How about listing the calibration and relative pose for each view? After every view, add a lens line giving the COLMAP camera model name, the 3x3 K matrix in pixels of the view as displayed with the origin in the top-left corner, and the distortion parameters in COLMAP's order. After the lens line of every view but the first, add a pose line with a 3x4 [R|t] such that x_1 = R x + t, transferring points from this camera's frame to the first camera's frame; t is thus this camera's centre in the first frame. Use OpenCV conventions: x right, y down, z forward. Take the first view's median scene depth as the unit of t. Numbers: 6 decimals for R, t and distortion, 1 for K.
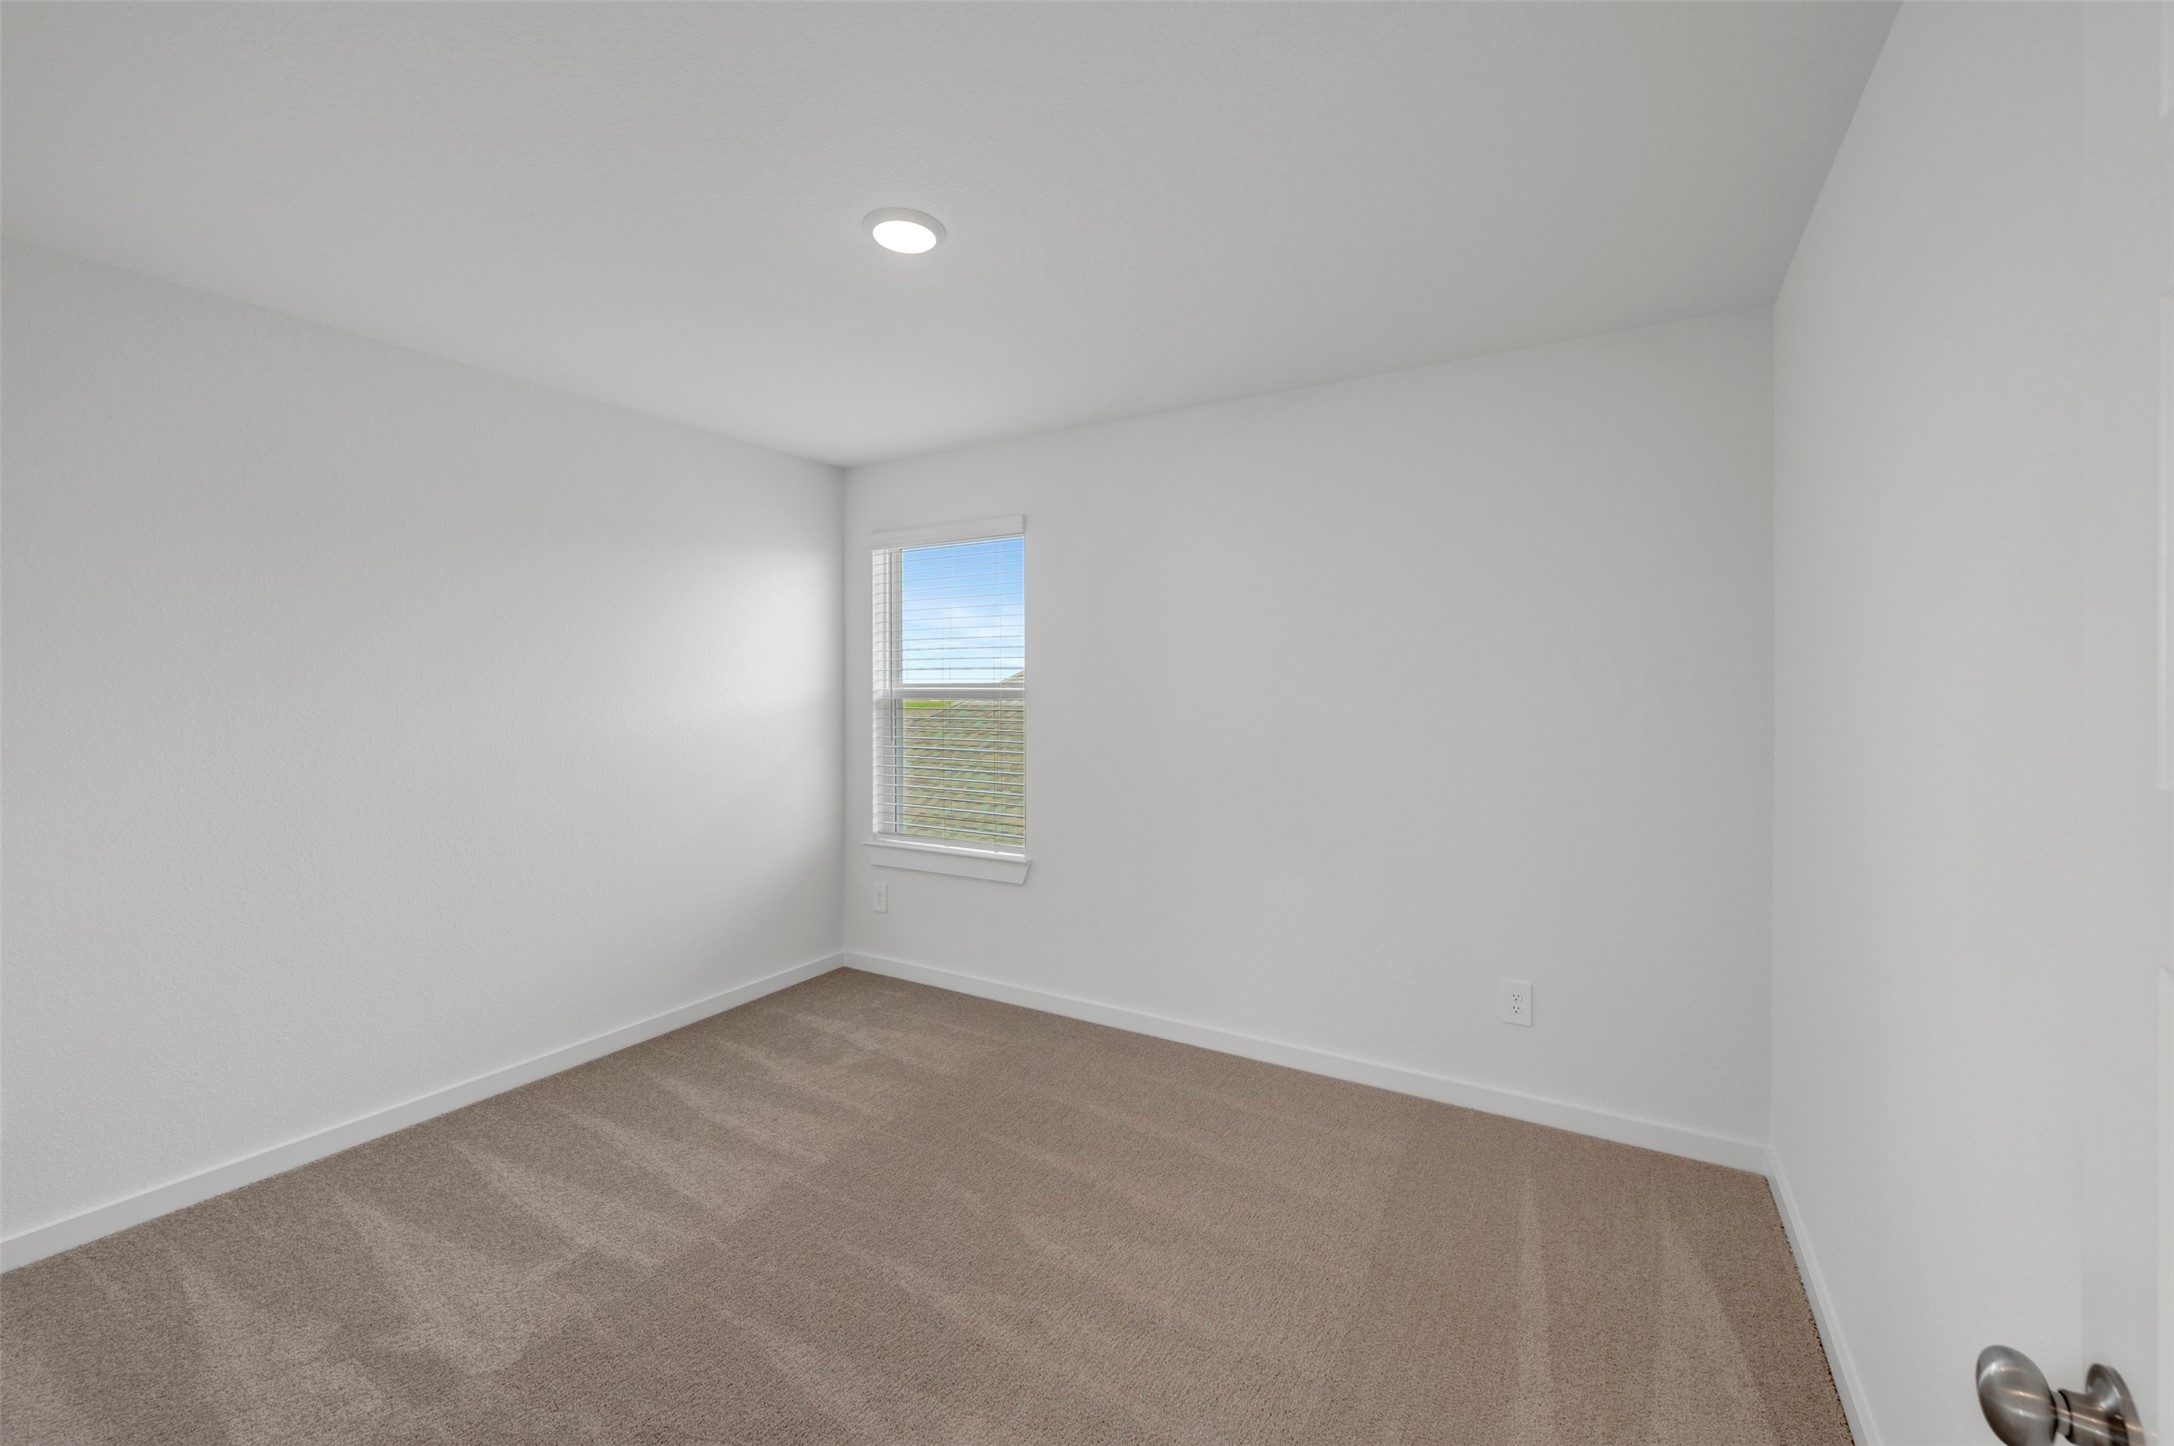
lens RADIAL K [[878.5, 0, 1079.4], [0, 878.5, 699.2], [0, 0, 1]] dist [0.001985, -0.000064]
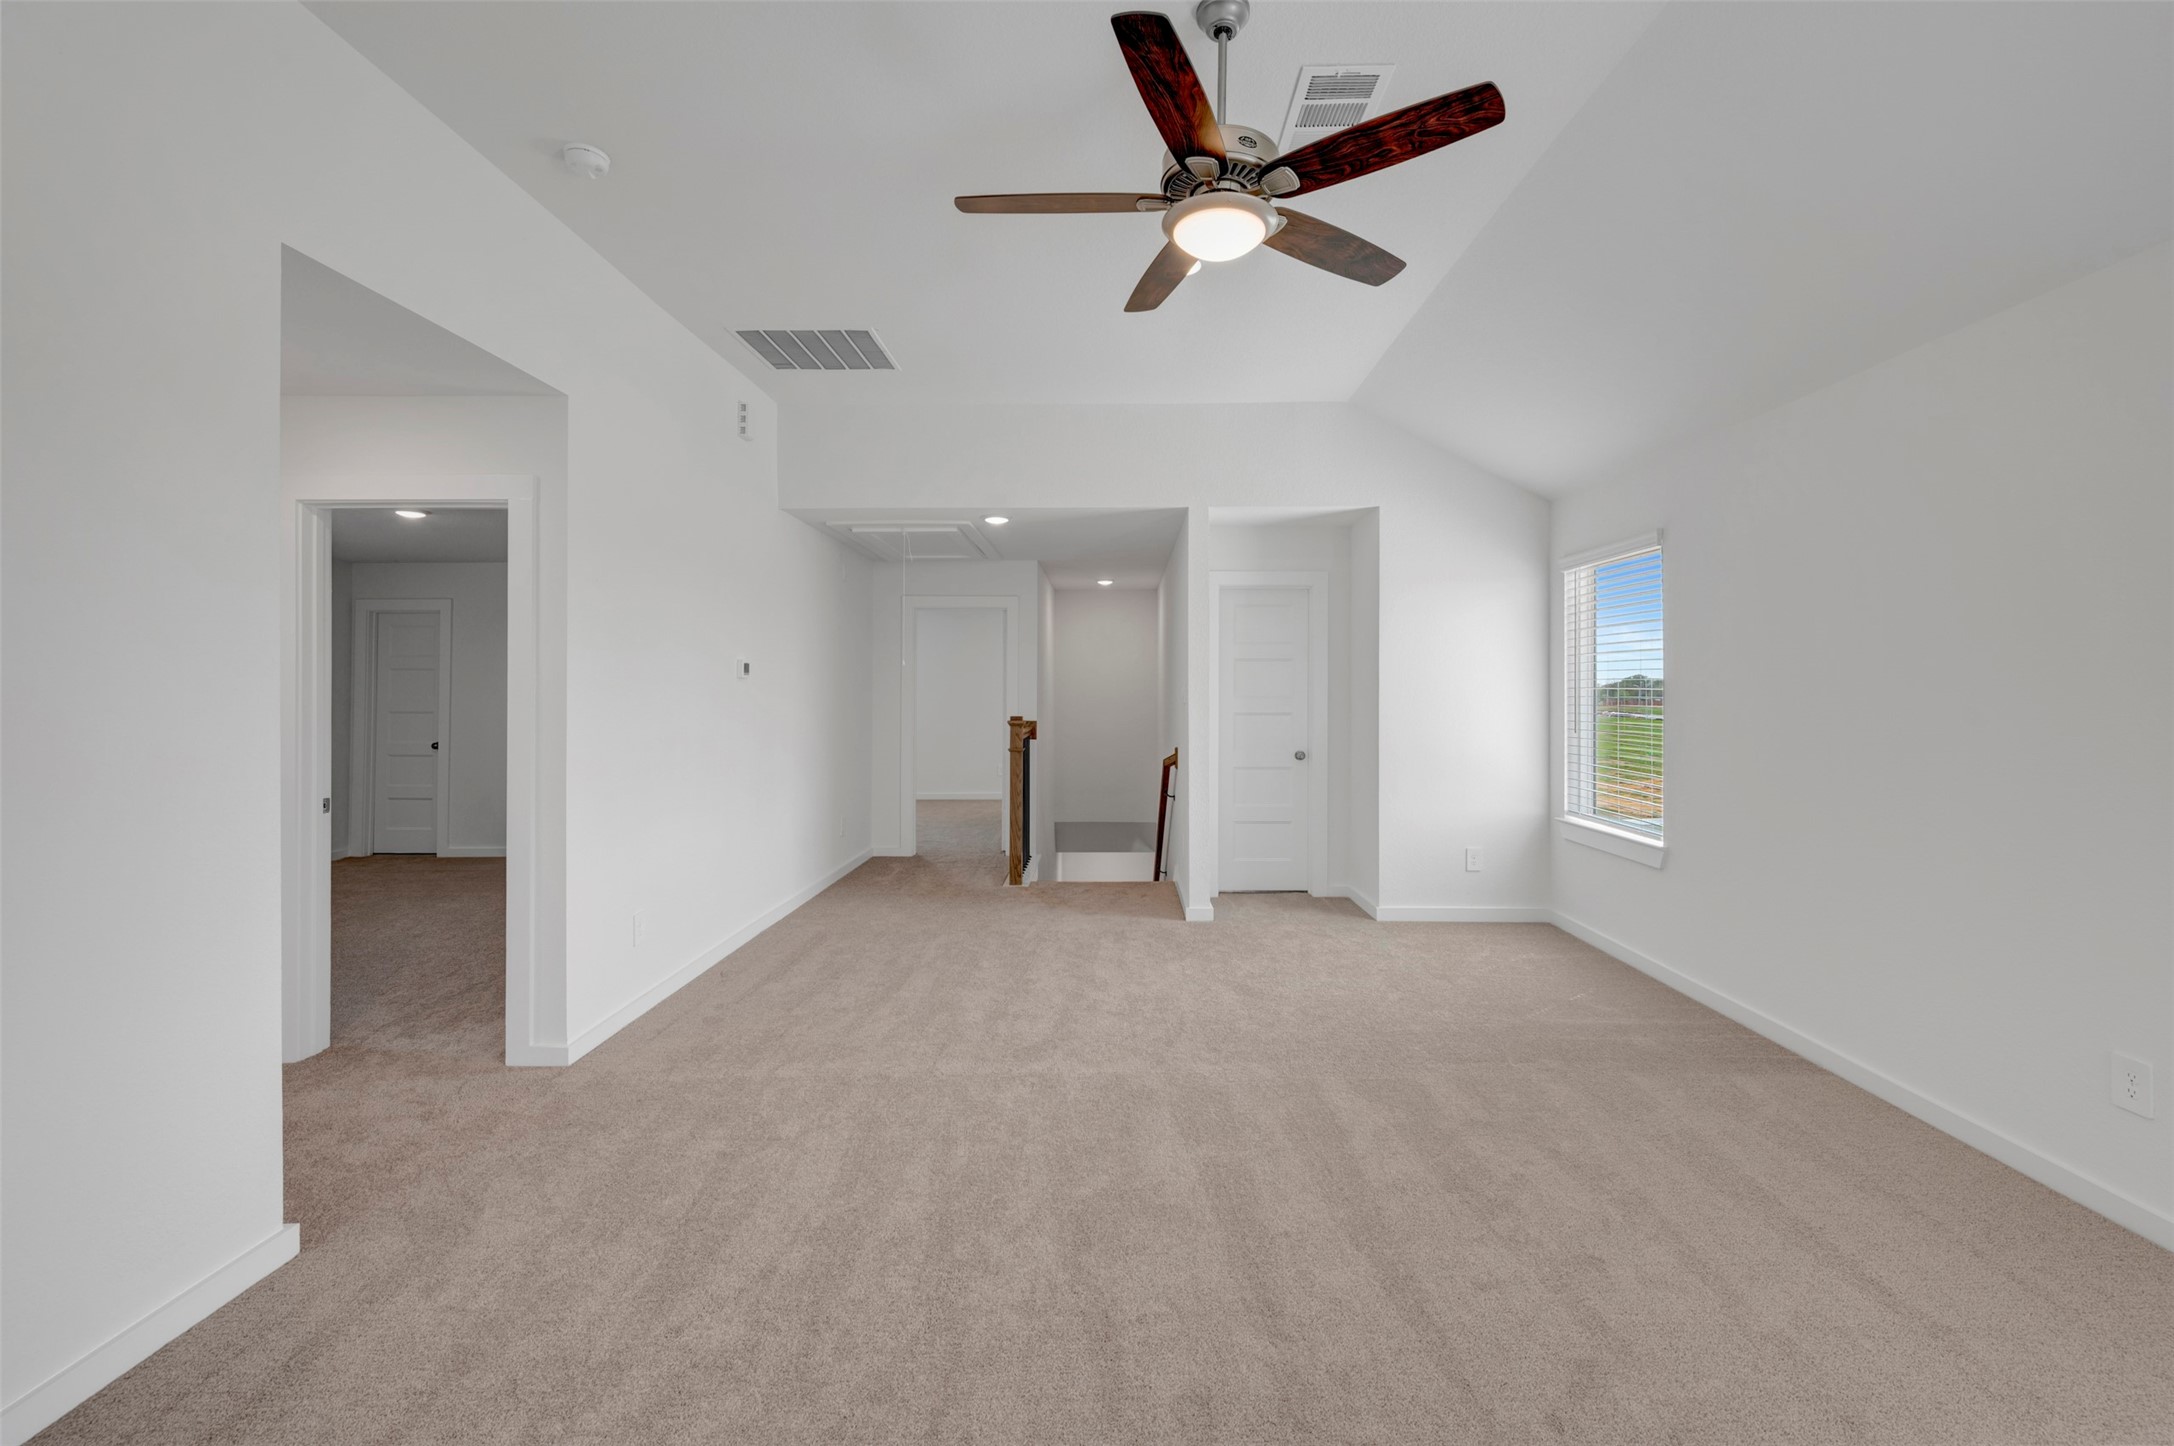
lens RADIAL K [[867.0, 0, 1087.9], [0, 867.0, 690.0], [0, 0, 1]] dist [0.001712, -0.000379]
pose [[0.508514, -0.010145, -0.860994, 0.480900], [0.012569, 0.999912, -0.004358, -0.014272], [0.860962, -0.008606, 0.508596, -0.145199]]
